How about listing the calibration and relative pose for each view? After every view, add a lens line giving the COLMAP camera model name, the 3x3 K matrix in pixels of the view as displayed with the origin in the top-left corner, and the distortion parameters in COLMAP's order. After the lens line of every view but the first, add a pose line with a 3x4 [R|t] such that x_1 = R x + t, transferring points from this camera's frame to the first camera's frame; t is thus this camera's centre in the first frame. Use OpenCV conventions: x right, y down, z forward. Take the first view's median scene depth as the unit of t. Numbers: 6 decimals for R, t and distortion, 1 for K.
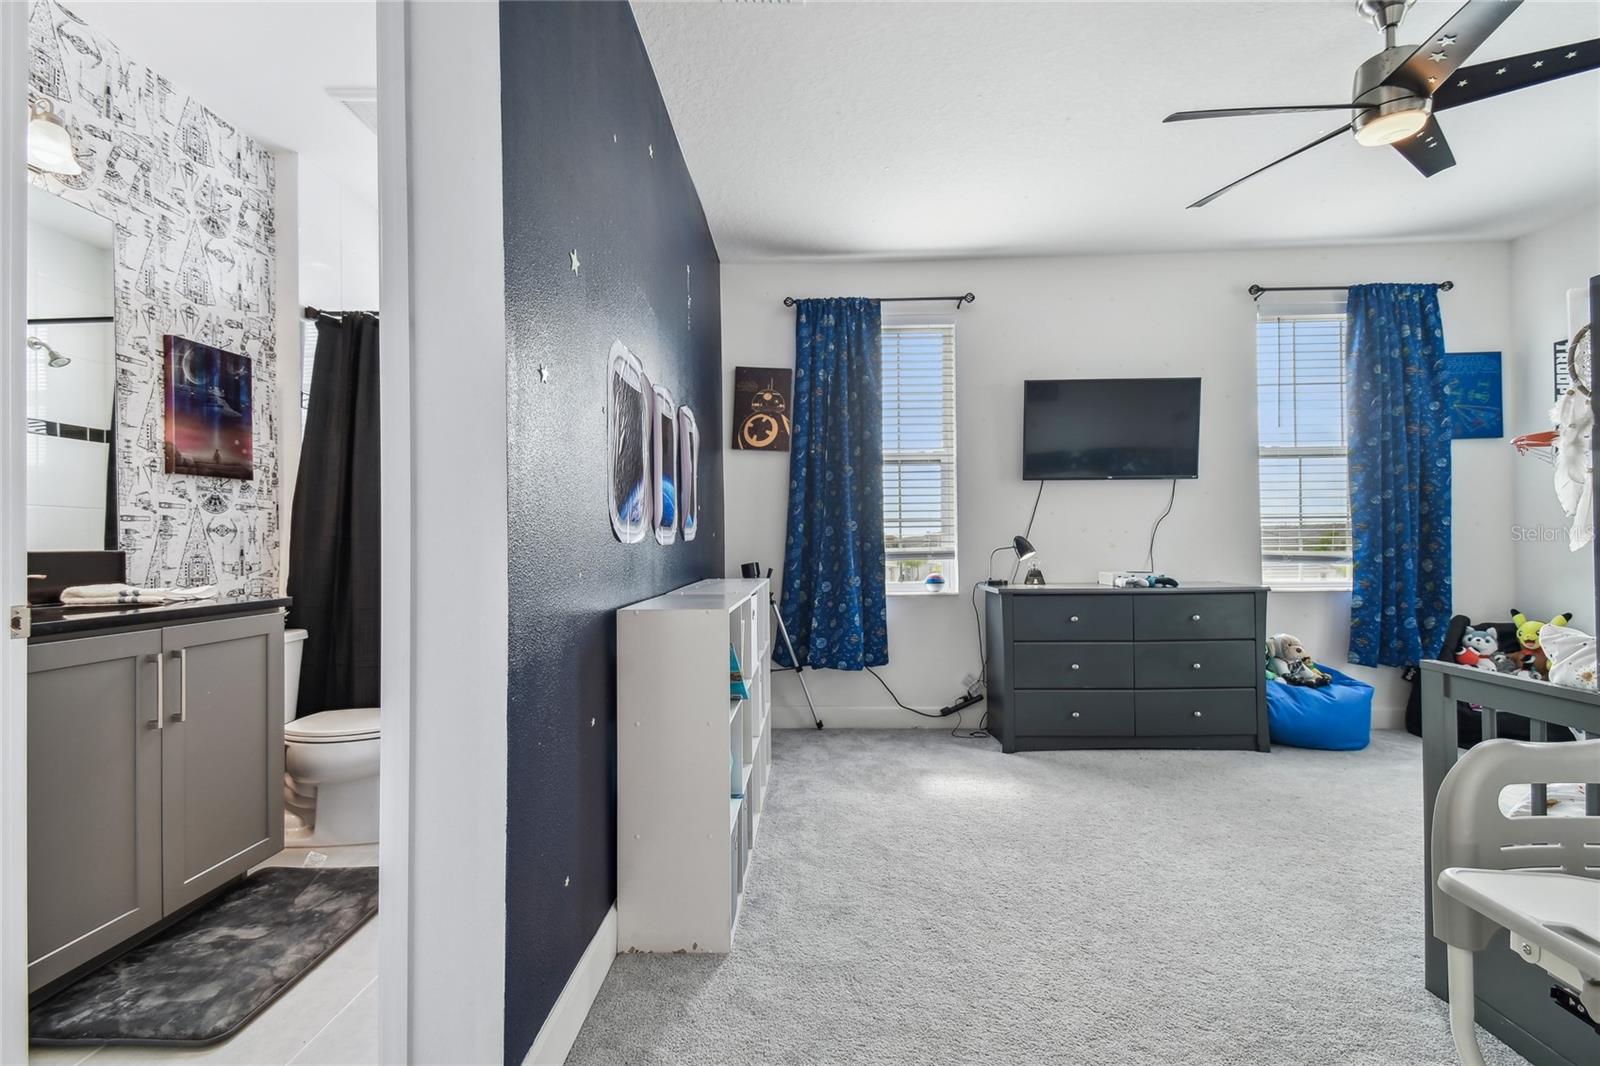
lens RADIAL K [[692.7, 0, 812.6], [0, 692.7, 539.7], [0, 0, 1]] dist [0.026638, -0.015849]
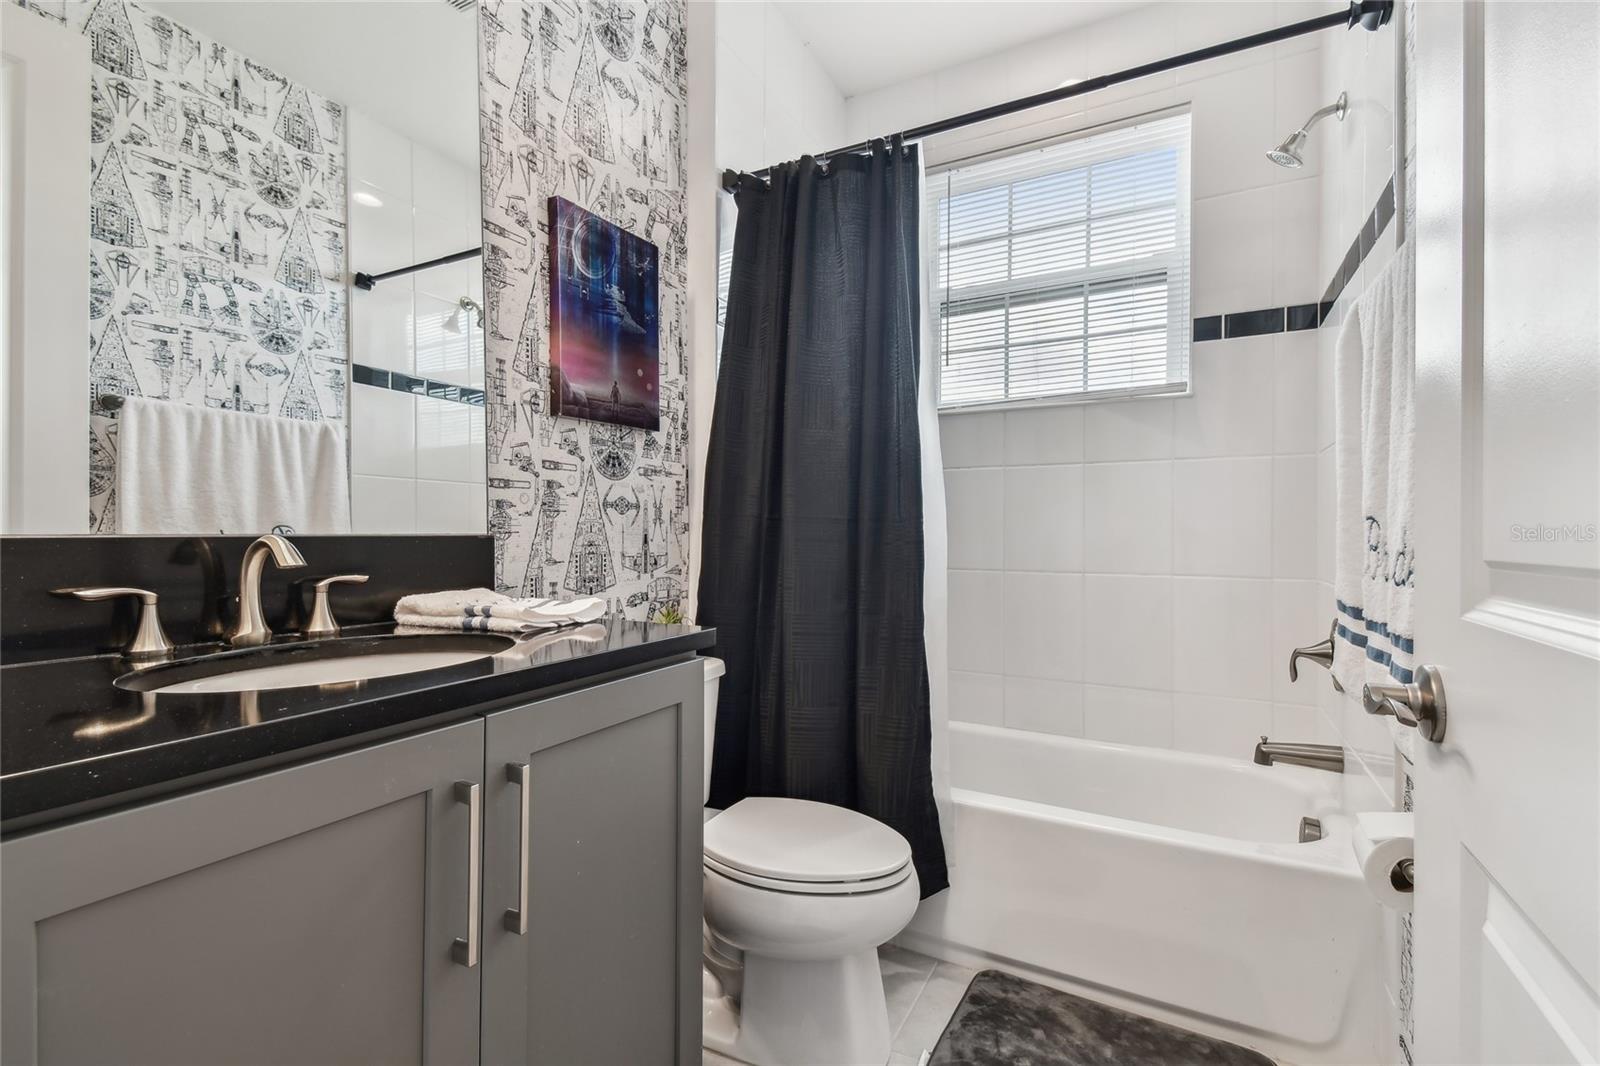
lens RADIAL K [[692.7, 0, 812.6], [0, 692.7, 539.7], [0, 0, 1]] dist [0.026638, -0.015849]
pose [[0.896042, 0.018608, -0.443580, -0.388781], [-0.010836, 0.999740, 0.020049, 0.004176], [0.443838, -0.013158, 0.896011, 0.490586]]
